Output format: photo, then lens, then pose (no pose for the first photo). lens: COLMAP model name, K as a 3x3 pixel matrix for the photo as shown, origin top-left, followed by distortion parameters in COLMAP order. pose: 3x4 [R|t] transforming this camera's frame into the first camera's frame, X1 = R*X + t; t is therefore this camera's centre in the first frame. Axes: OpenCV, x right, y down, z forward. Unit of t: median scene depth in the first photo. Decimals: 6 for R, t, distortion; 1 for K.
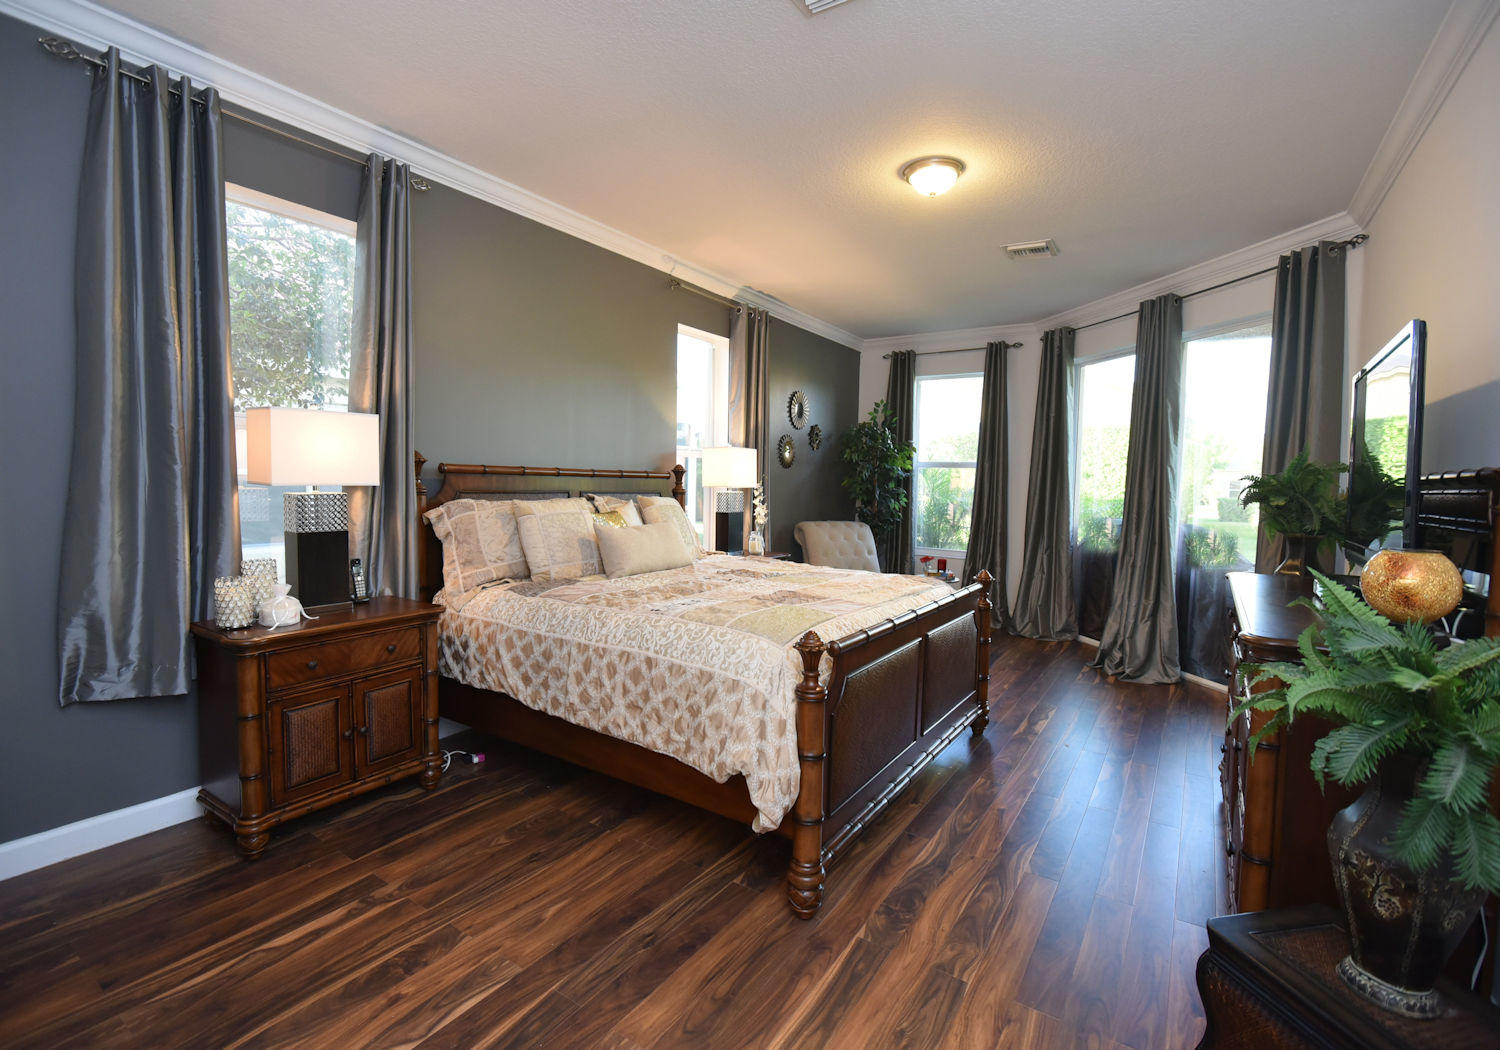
lens RADIAL K [[710.8, 0, 722.9], [0, 710.8, 520.4], [0, 0, 1]] dist [-0.009155, -0.000537]
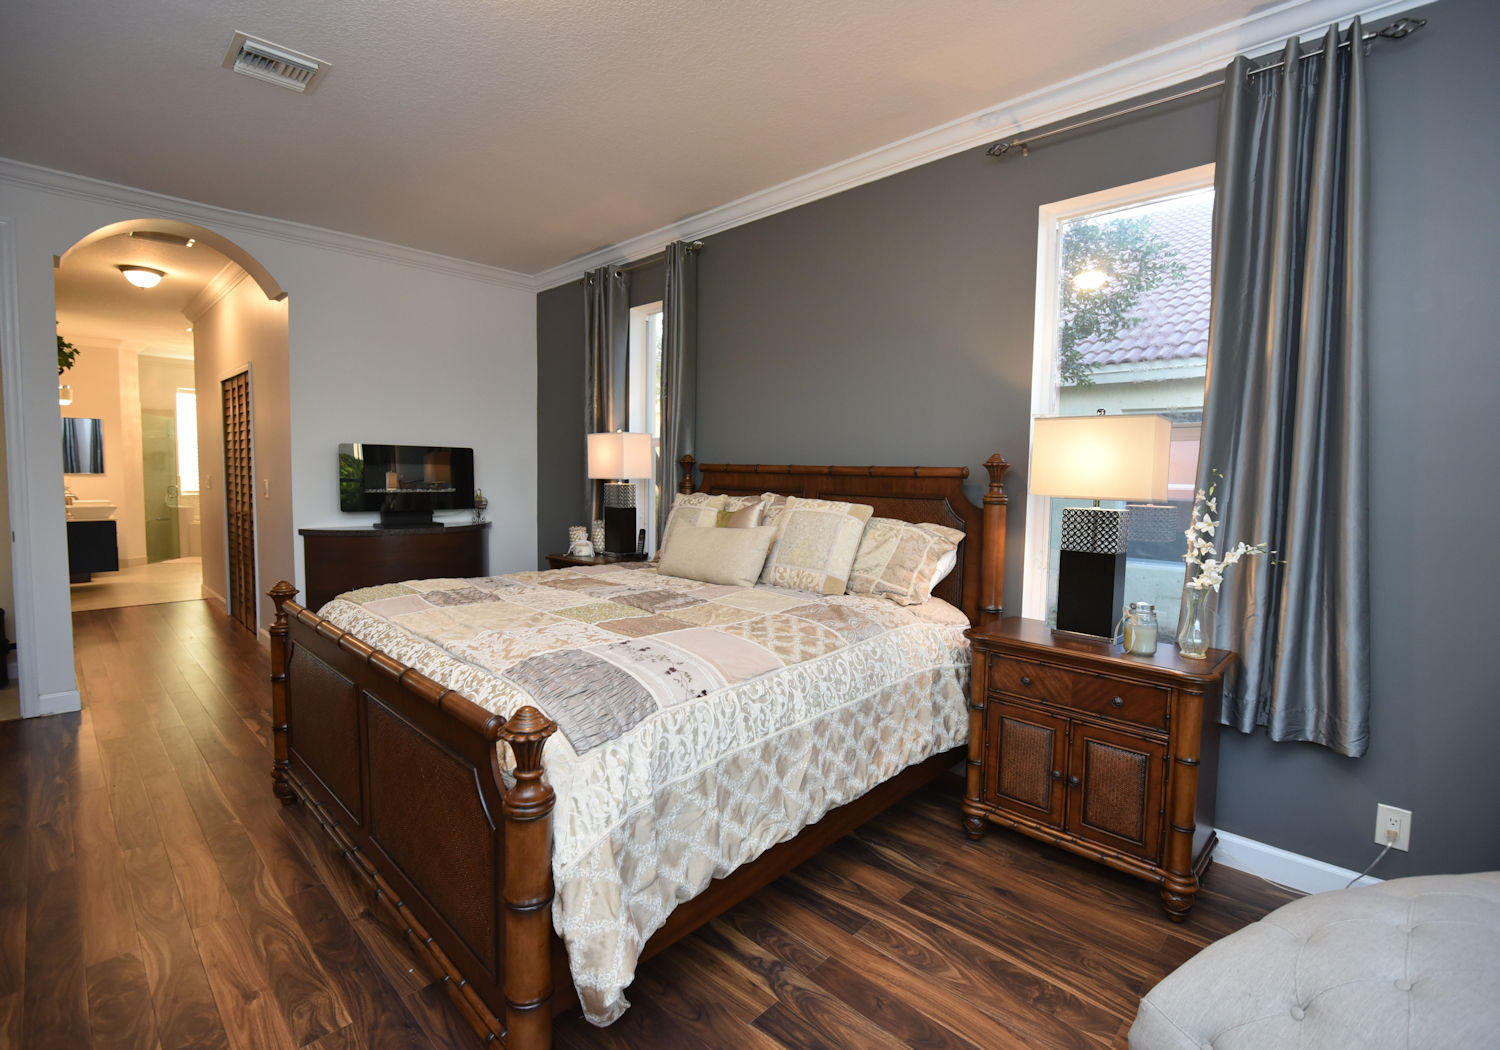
lens RADIAL K [[710.8, 0, 722.9], [0, 710.8, 520.4], [0, 0, 1]] dist [-0.009155, -0.000537]
pose [[-0.203392, 0.033443, -0.978526, 0.852740], [-0.089952, 0.994552, 0.052688, -0.058815], [0.974957, 0.098736, -0.199275, 1.418852]]
